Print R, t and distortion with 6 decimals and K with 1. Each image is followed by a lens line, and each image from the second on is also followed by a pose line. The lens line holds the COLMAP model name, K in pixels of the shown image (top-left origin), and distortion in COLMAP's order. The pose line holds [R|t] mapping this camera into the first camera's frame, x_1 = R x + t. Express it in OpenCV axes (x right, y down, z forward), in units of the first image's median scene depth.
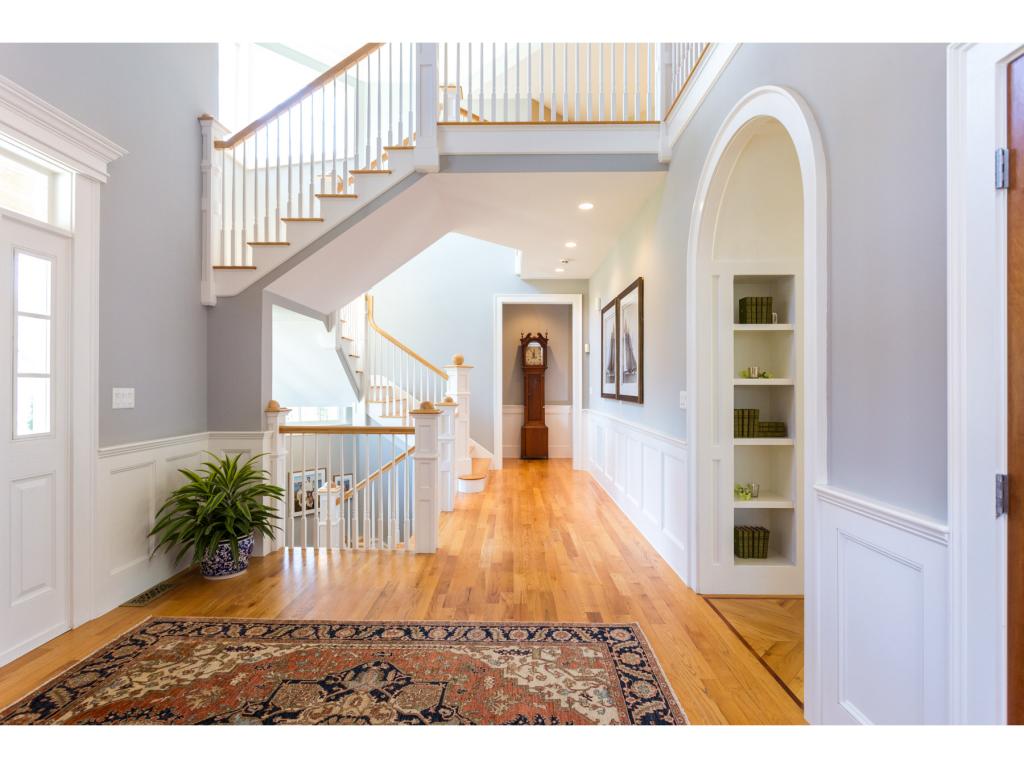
lens RADIAL K [[522.6, 0, 506.8], [0, 522.6, 386.5], [0, 0, 1]] dist [-0.007313, 0.002417]
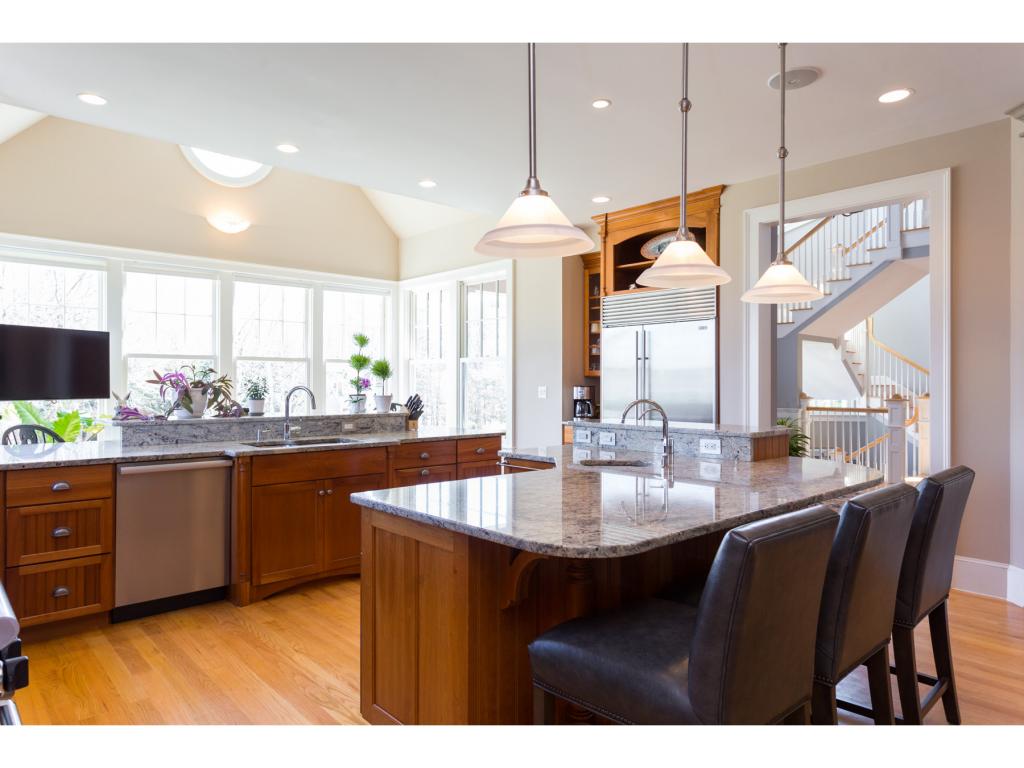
lens RADIAL K [[647.2, 0, 512.2], [0, 647.2, 384.3], [0, 0, 1]] dist [0.024339, -0.002607]
pose [[0.685829, -0.002162, -0.727759, 0.547426], [-0.001162, 0.999991, -0.004065, 0.009317], [0.727761, 0.003633, 0.685821, -1.389701]]
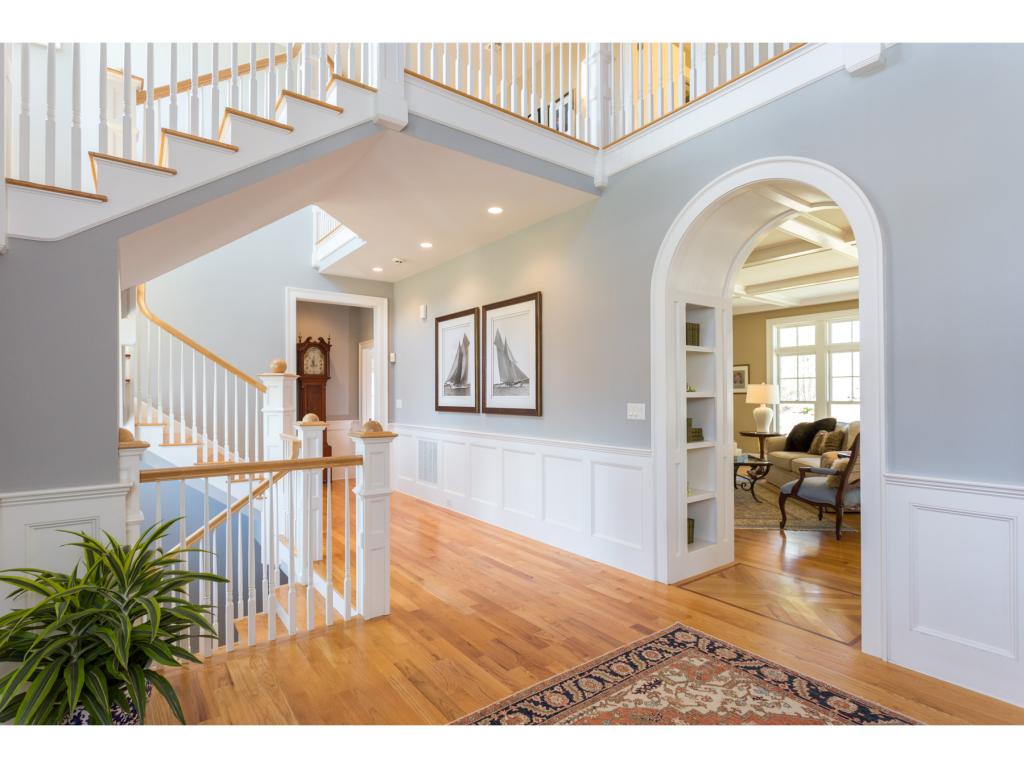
lens RADIAL K [[522.6, 0, 533.5], [0, 522.6, 396.8], [0, 0, 1]] dist [-0.007313, 0.002417]
pose [[0.783289, -0.006560, 0.621624, -0.470026], [0.007862, 0.999969, 0.000646, -0.006086], [-0.621609, 0.004381, 0.783316, 0.259056]]
